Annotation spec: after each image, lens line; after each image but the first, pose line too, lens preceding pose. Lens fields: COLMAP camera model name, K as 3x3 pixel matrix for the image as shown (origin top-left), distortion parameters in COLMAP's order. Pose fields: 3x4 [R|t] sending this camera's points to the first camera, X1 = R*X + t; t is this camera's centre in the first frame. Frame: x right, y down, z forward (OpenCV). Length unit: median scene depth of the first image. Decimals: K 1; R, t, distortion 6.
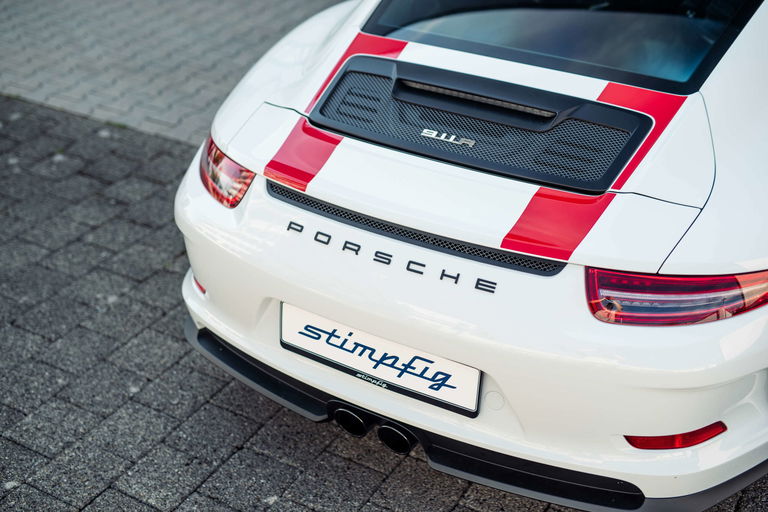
lens RADIAL K [[1040.8, 0, 384.0], [0, 1040.8, 256.0], [0, 0, 1]] dist [0.002550, 0.026137]
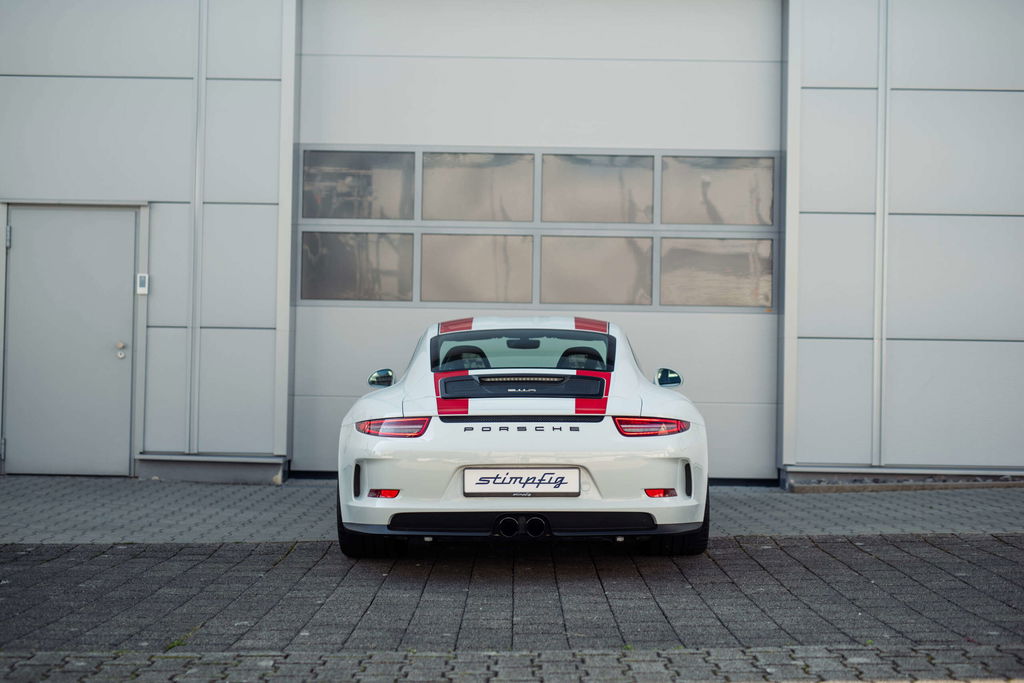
lens RADIAL K [[1387.7, 0, 512.0], [0, 1387.7, 341.5], [0, 0, 1]] dist [0.002550, 0.026137]
pose [[0.858921, 0.015776, 0.511865, -1.402069], [0.253100, 0.855840, -0.451085, 1.068840], [-0.445191, 0.517000, 0.731106, -1.095197]]
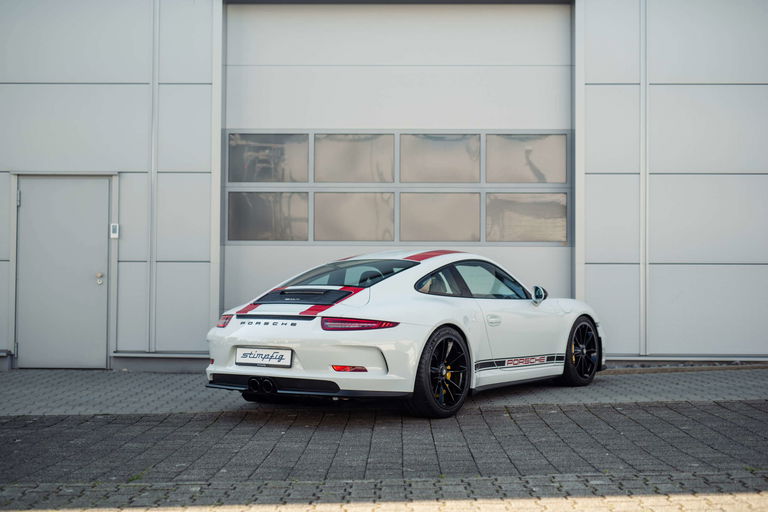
lens RADIAL K [[1040.8, 0, 384.0], [0, 1040.8, 256.0], [0, 0, 1]] dist [0.002550, 0.026137]
pose [[0.864568, 0.011366, 0.502387, -1.426964], [0.258703, 0.847015, -0.464370, 1.135767], [-0.430807, 0.531448, 0.729362, -1.203985]]
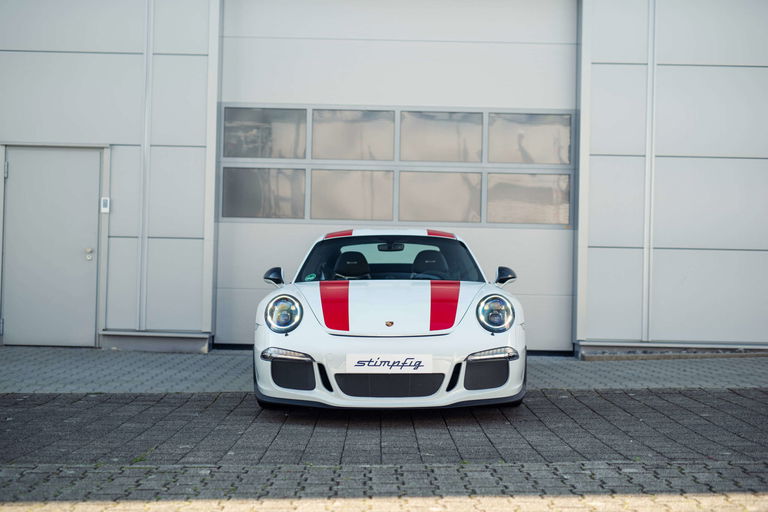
lens RADIAL K [[1040.8, 0, 384.0], [0, 1040.8, 256.0], [0, 0, 1]] dist [0.002550, 0.026137]
pose [[0.854152, 0.018614, 0.519691, -1.435658], [0.253478, 0.857696, -0.447332, 1.101987], [-0.454064, 0.513819, 0.727884, -1.120502]]
